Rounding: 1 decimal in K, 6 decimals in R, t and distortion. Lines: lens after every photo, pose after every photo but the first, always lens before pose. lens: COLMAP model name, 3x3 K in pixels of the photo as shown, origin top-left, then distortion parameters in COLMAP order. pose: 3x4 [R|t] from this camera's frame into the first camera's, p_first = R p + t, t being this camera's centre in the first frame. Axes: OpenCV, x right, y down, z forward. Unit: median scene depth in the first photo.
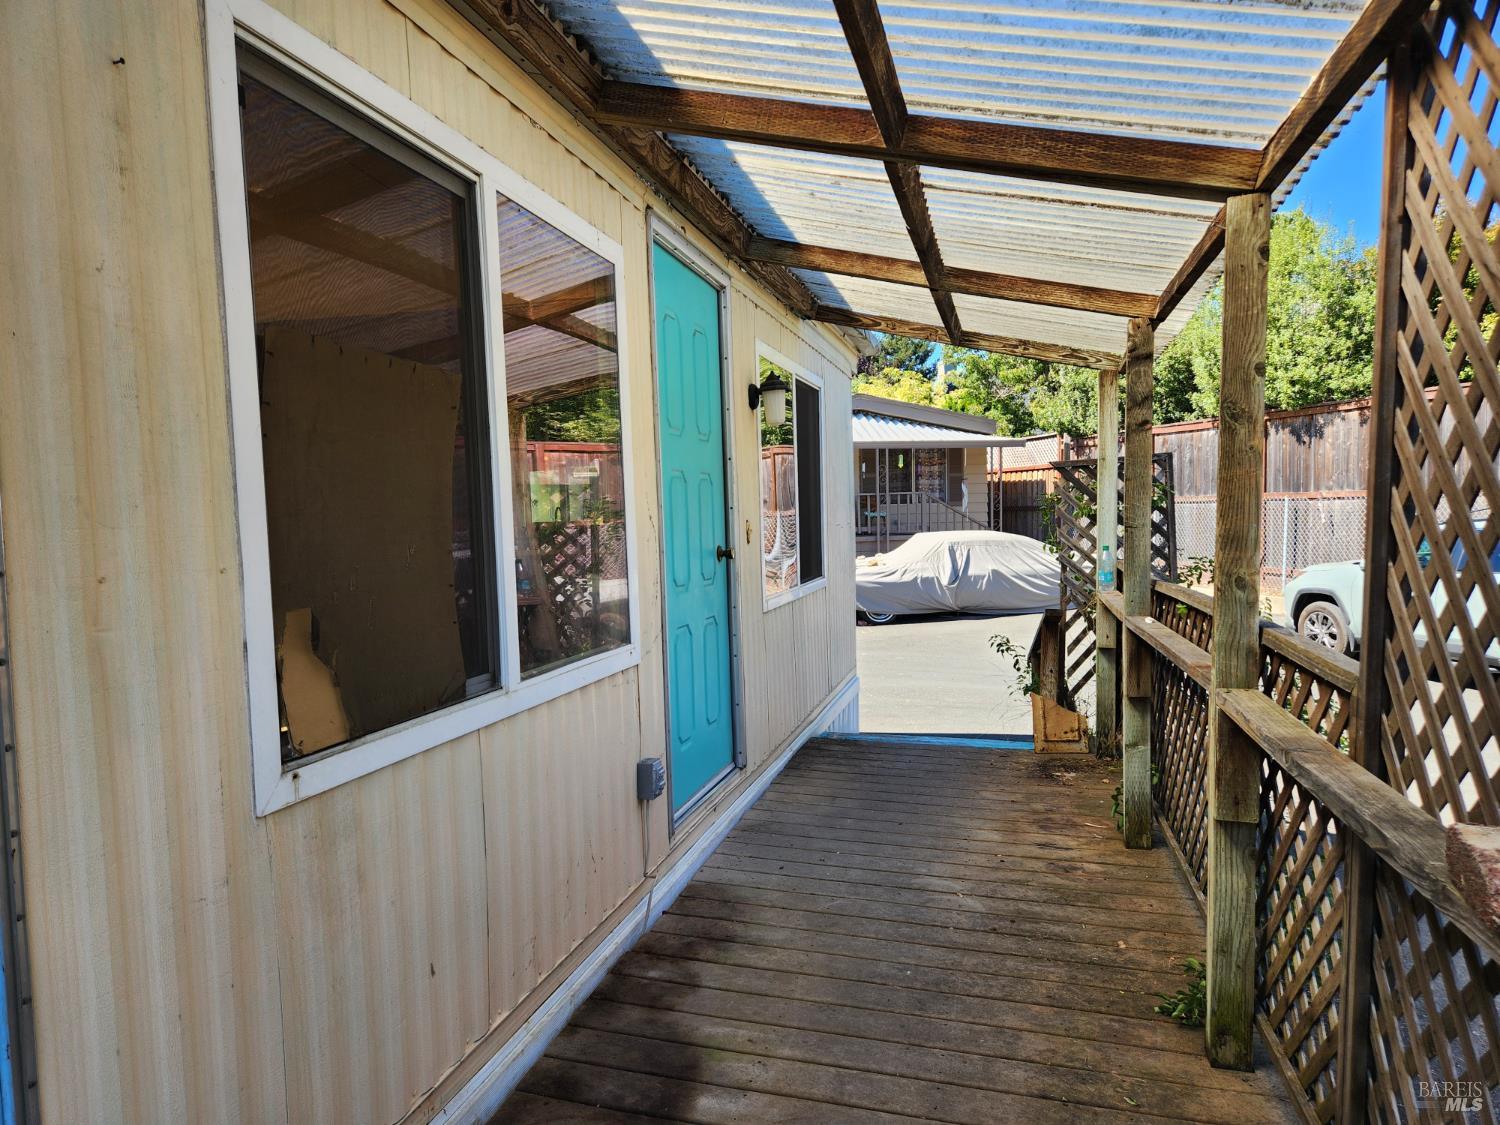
lens RADIAL K [[1005.1, 0, 748.7], [0, 1005.1, 598.4], [0, 0, 1]] dist [0.087438, -0.000168]
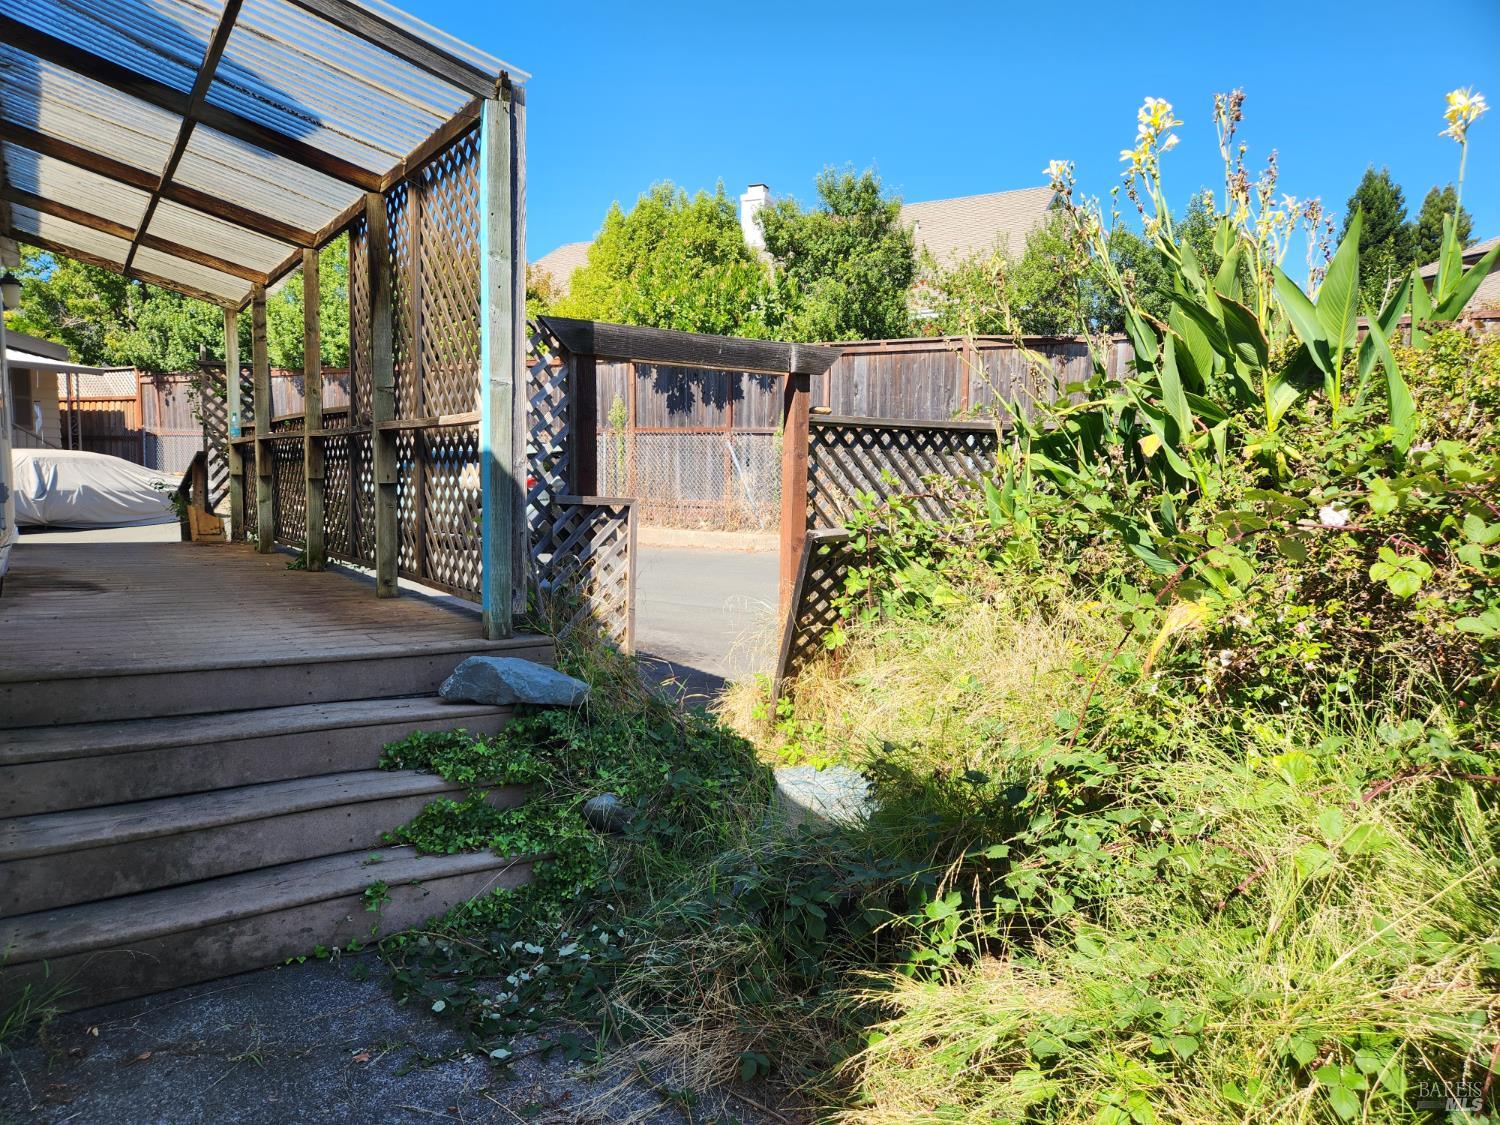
lens RADIAL K [[1012.4, 0, 750.0], [0, 1012.4, 562.5], [0, 0, 1]] dist [-0.002889, -0.002248]
pose [[0.650438, -0.028266, 0.759033, -0.266893], [0.028197, 0.999517, 0.013058, 0.142411], [-0.759036, 0.012909, 0.650921, -0.526511]]
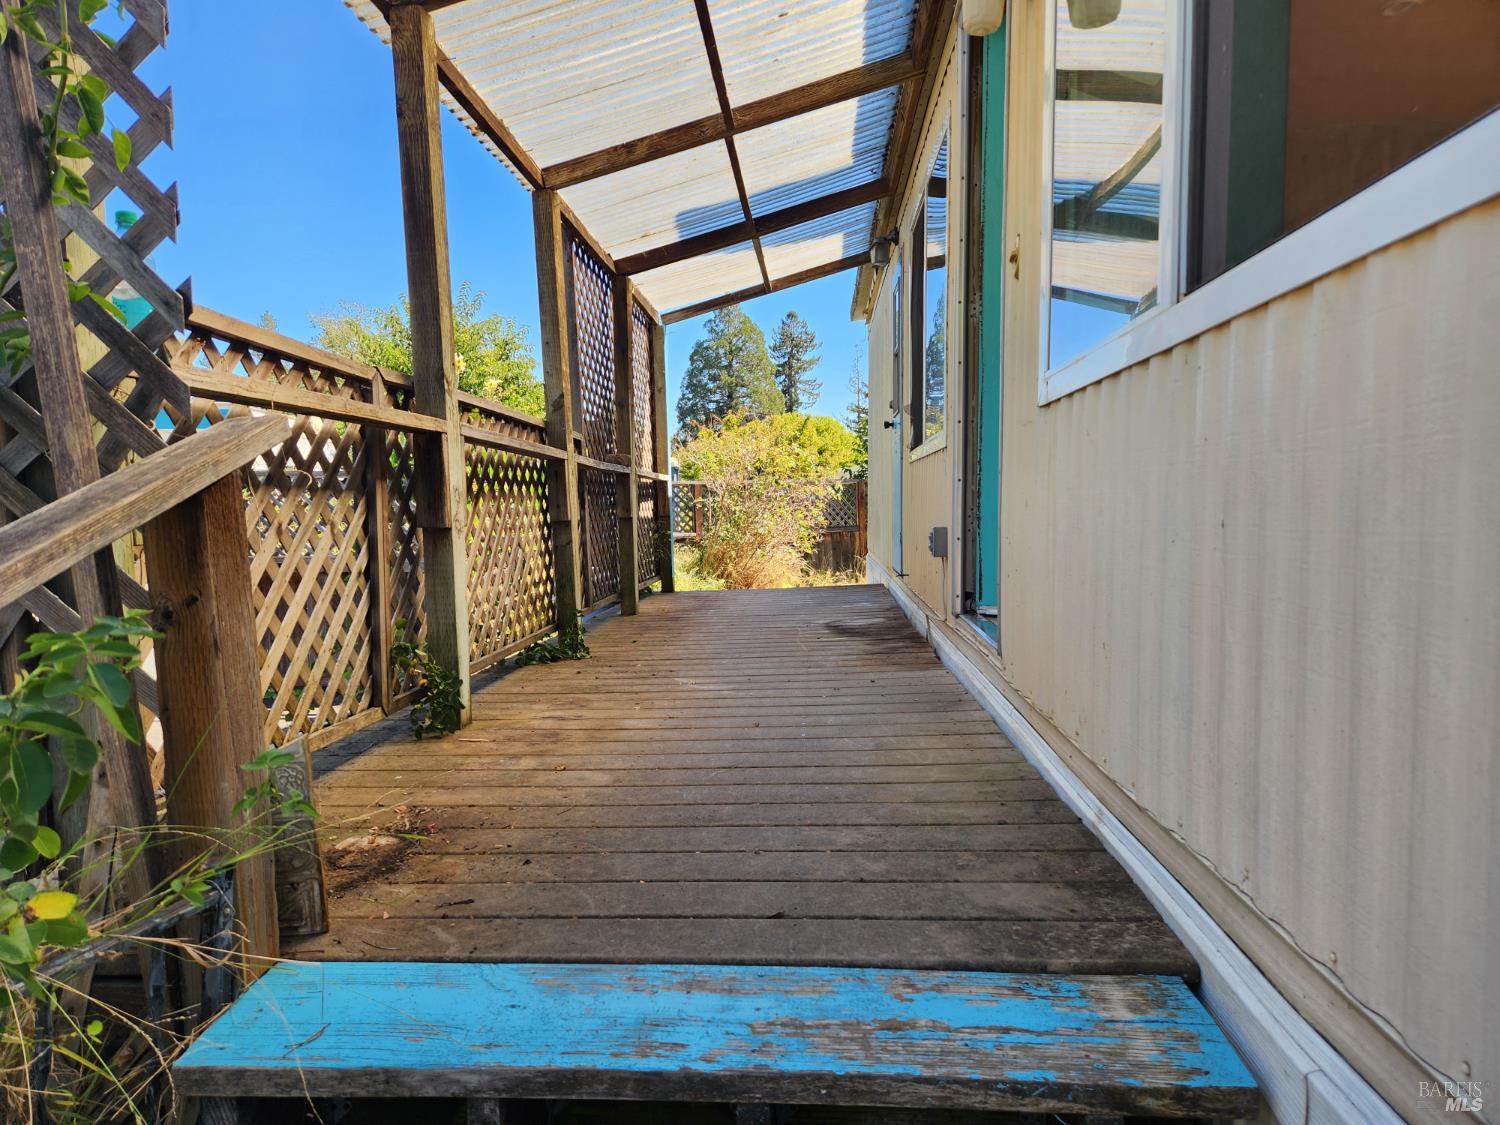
lens RADIAL K [[1012.4, 0, 750.0], [0, 1012.4, 562.5], [0, 0, 1]] dist [-0.002889, -0.002248]
pose [[-0.982032, 0.053680, -0.180917, 0.223184], [0.028502, 0.989882, 0.139000, 0.015707], [0.186548, 0.131346, -0.973626, 1.348700]]
